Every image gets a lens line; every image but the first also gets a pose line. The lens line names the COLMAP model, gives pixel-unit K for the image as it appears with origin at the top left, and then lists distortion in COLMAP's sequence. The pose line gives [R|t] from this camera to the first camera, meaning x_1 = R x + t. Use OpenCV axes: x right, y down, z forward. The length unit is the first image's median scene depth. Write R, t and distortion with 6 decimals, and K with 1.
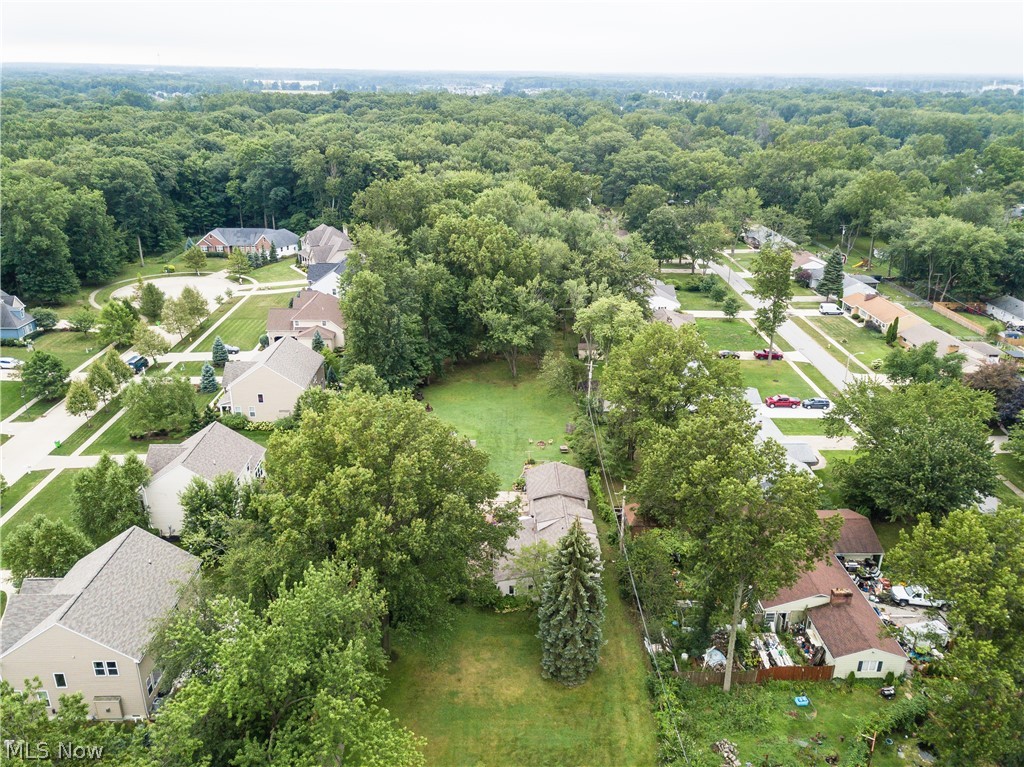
lens RADIAL K [[779.9, 0, 512.0], [0, 779.9, 386.4], [0, 0, 1]] dist [0.022049, 0.012030]
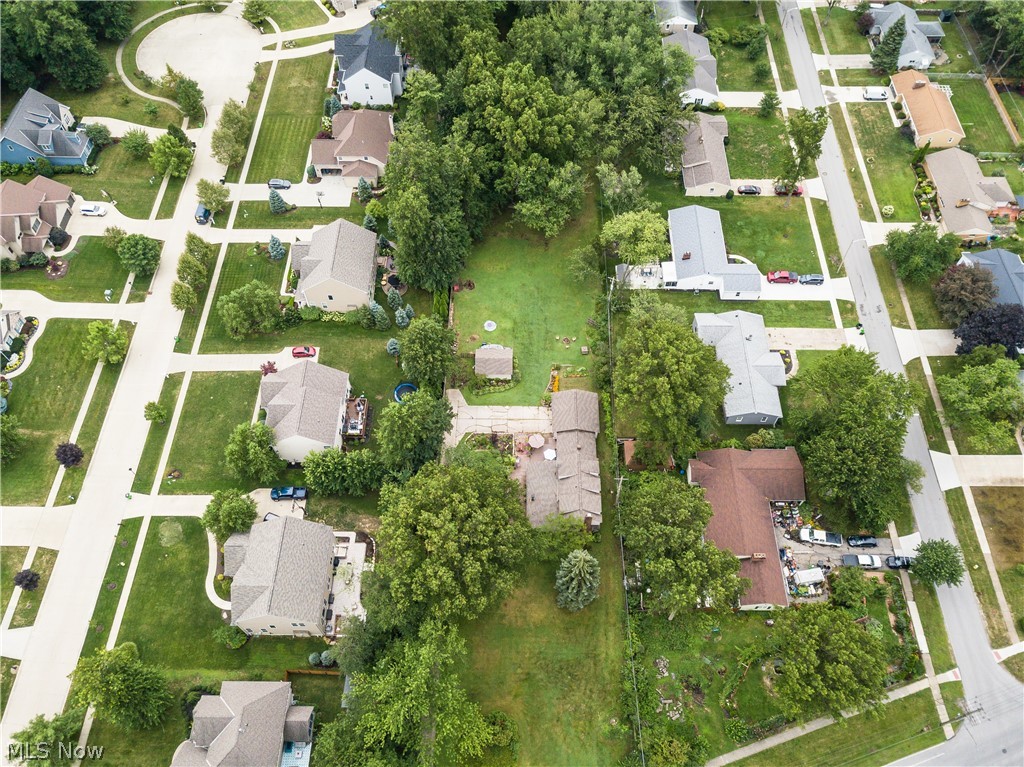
lens RADIAL K [[779.9, 0, 512.0], [0, 779.9, 386.4], [0, 0, 1]] dist [0.022049, 0.012030]
pose [[0.999354, 0.020924, -0.029223, -0.009116], [-0.000043, 0.813764, 0.581195, -0.516596], [0.035941, -0.580818, 0.813240, -0.026846]]
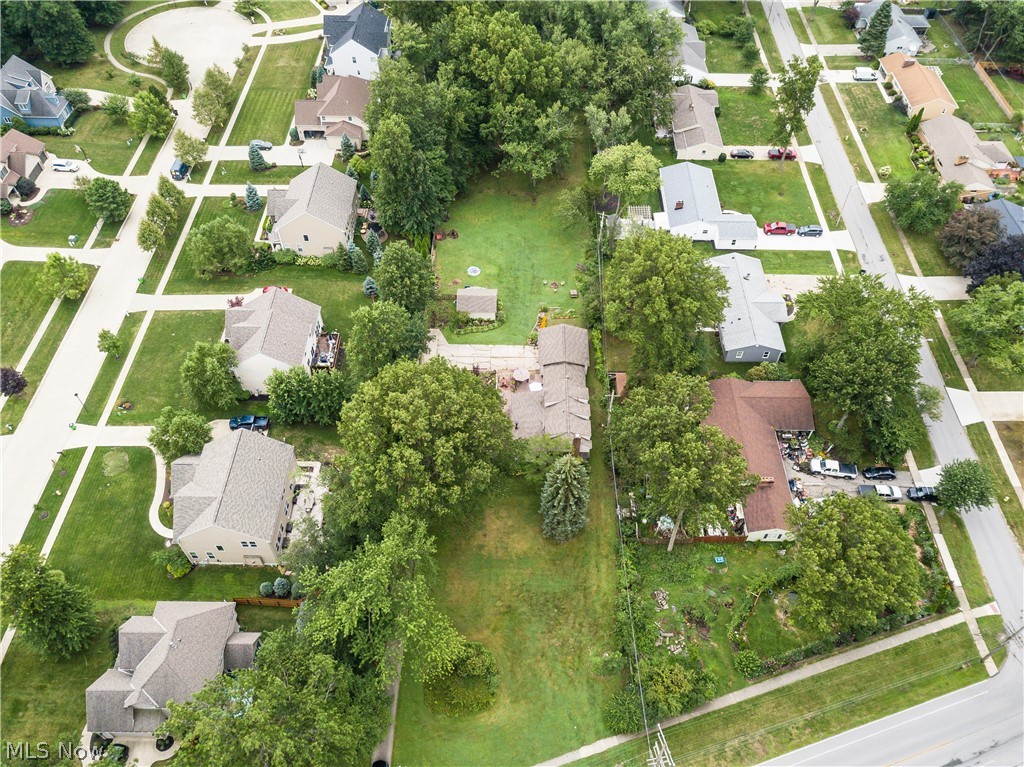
lens RADIAL K [[779.9, 0, 512.0], [0, 779.9, 386.4], [0, 0, 1]] dist [0.022049, 0.012030]
pose [[0.999398, 0.021809, -0.026969, 0.008615], [-0.006327, 0.879157, 0.476490, -0.307420], [0.034101, -0.476033, 0.878766, -0.072754]]
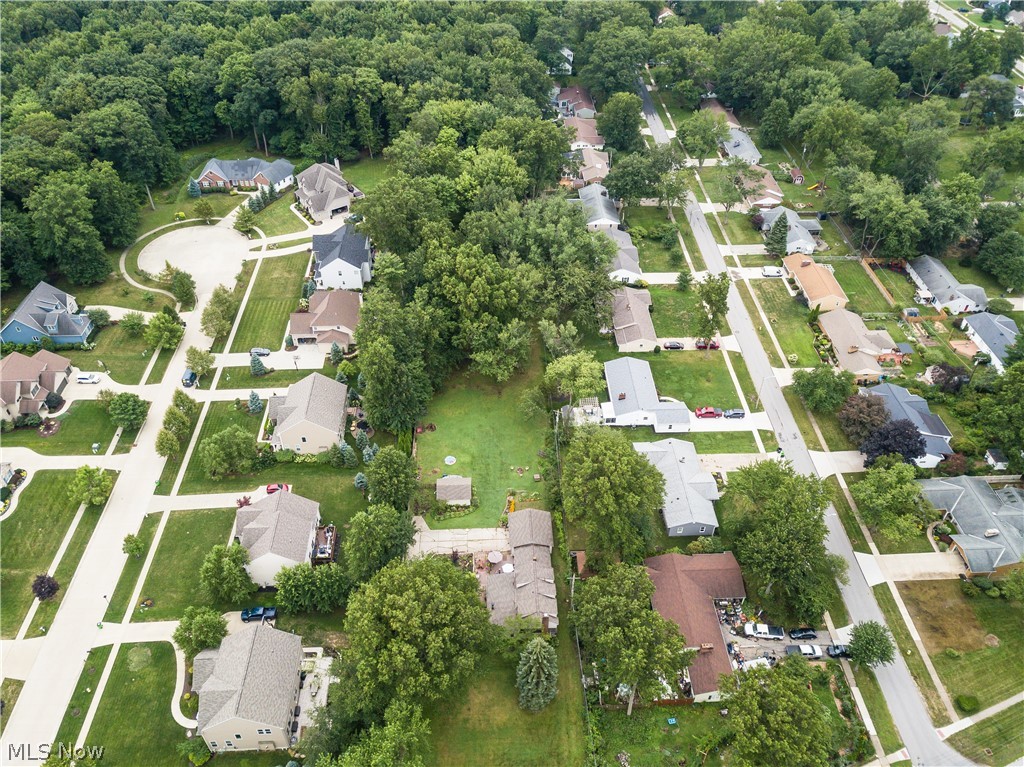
lens RADIAL K [[779.9, 0, 512.0], [0, 779.9, 386.4], [0, 0, 1]] dist [0.022049, 0.012030]
pose [[0.999724, -0.018242, 0.014830, 0.006191], [0.012293, 0.943329, 0.331632, -0.454954], [-0.020039, -0.331358, 0.943292, -0.187587]]
